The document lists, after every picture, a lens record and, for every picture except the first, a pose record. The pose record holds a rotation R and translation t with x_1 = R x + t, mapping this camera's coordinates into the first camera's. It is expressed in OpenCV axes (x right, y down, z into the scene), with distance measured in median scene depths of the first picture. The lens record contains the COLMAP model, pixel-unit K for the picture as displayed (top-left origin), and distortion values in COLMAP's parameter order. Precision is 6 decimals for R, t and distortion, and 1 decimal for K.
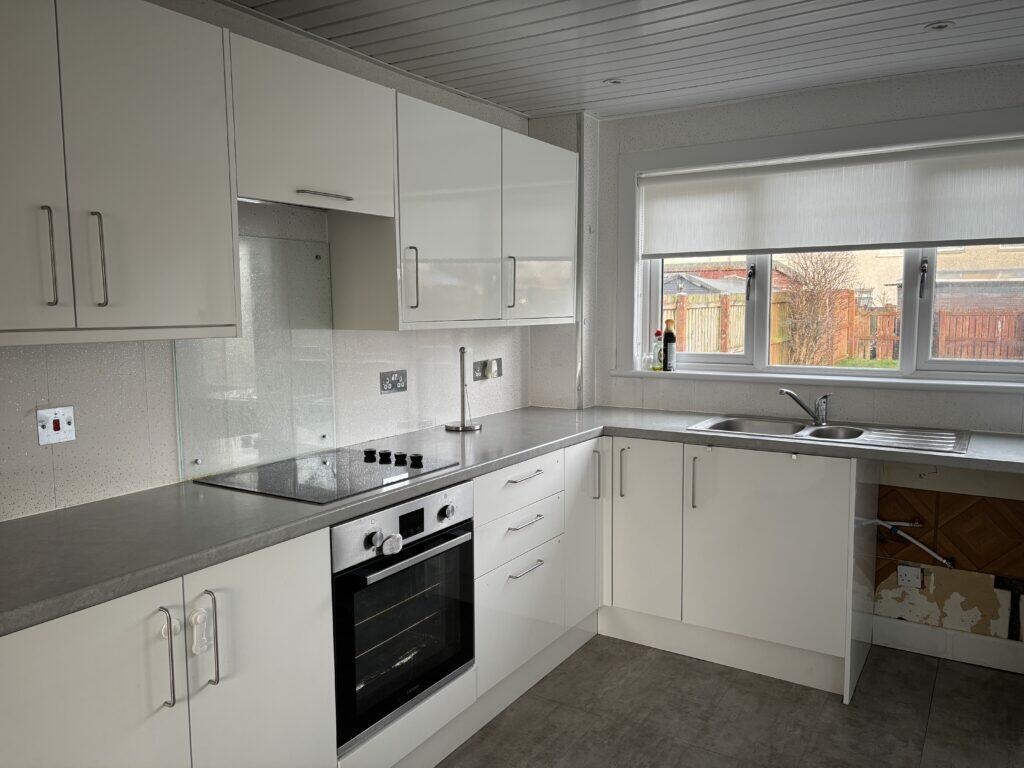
lens RADIAL K [[792.4, 0, 512.0], [0, 792.4, 384.0], [0, 0, 1]] dist [0.103542, -0.075543]
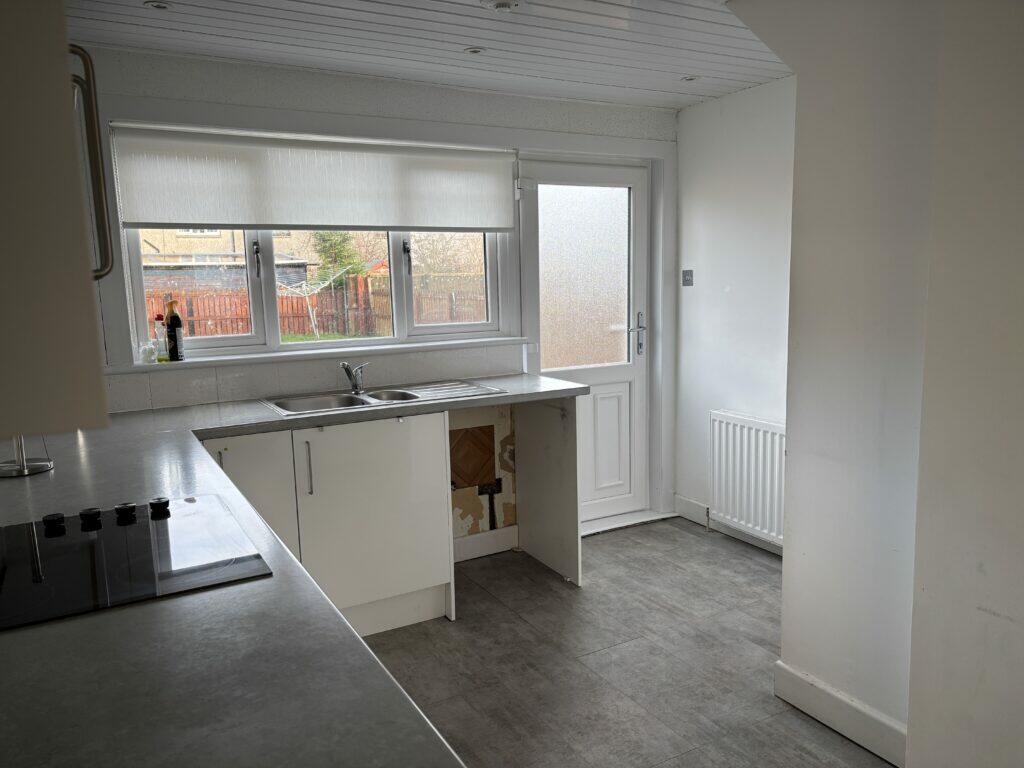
lens RADIAL K [[792.4, 0, 512.0], [0, 792.4, 384.0], [0, 0, 1]] dist [0.103542, -0.075543]
pose [[0.486809, -0.127553, 0.864146, -0.445635], [0.112233, 0.990215, 0.082935, -0.026762], [-0.866268, 0.056612, 0.496361, 0.297072]]
